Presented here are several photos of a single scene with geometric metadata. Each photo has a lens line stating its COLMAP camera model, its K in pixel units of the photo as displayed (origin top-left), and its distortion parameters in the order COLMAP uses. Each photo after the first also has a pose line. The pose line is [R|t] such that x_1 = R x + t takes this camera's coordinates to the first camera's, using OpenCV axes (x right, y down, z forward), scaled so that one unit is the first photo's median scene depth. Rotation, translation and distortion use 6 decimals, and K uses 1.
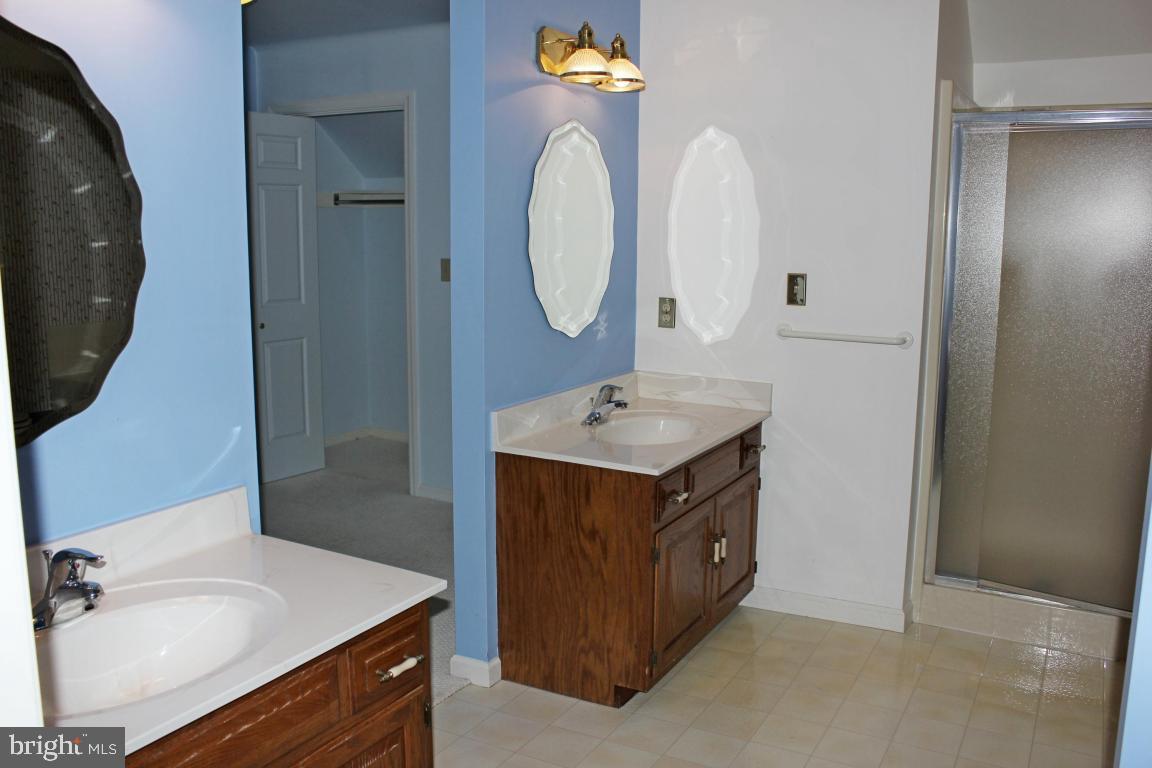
lens RADIAL K [[965.3, 0, 587.4], [0, 965.3, 381.5], [0, 0, 1]] dist [-0.169251, 0.160549]
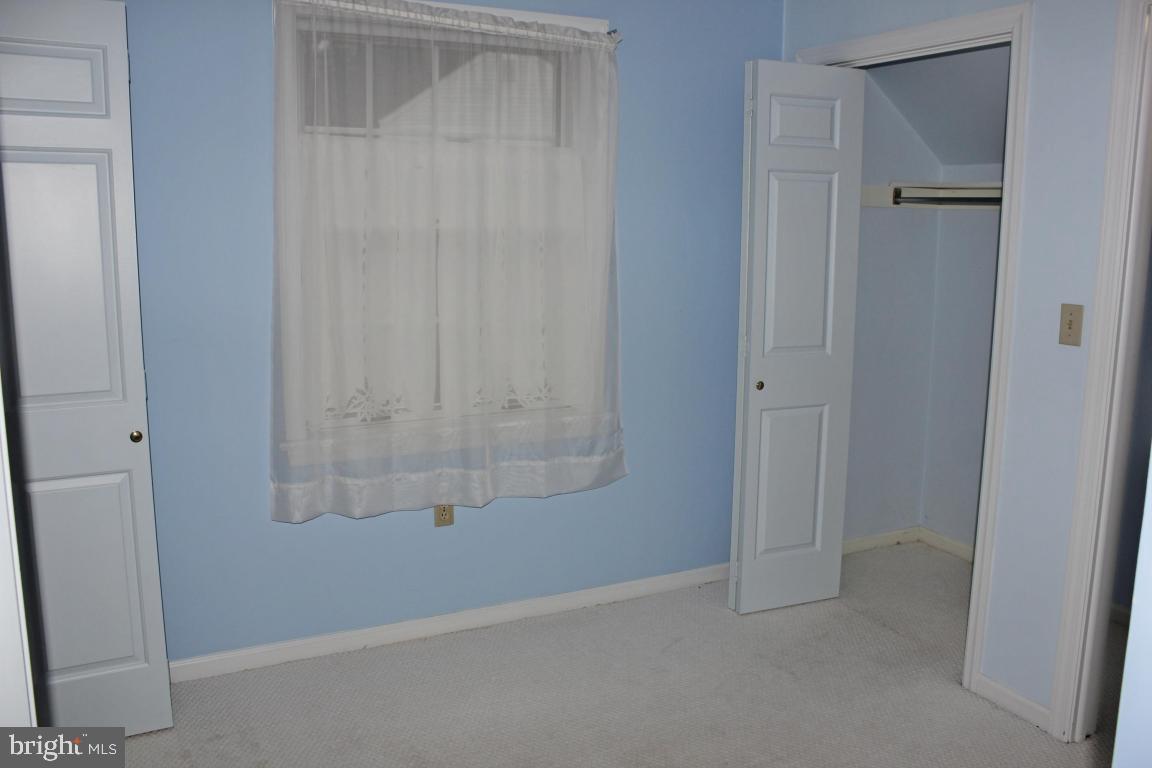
lens RADIAL K [[965.3, 0, 587.4], [0, 965.3, 381.5], [0, 0, 1]] dist [-0.169251, 0.160549]
pose [[0.827190, 0.091841, -0.554366, -0.069064], [-0.090371, 0.995454, 0.030070, -0.067517], [0.554607, 0.025225, 0.831730, 0.359043]]
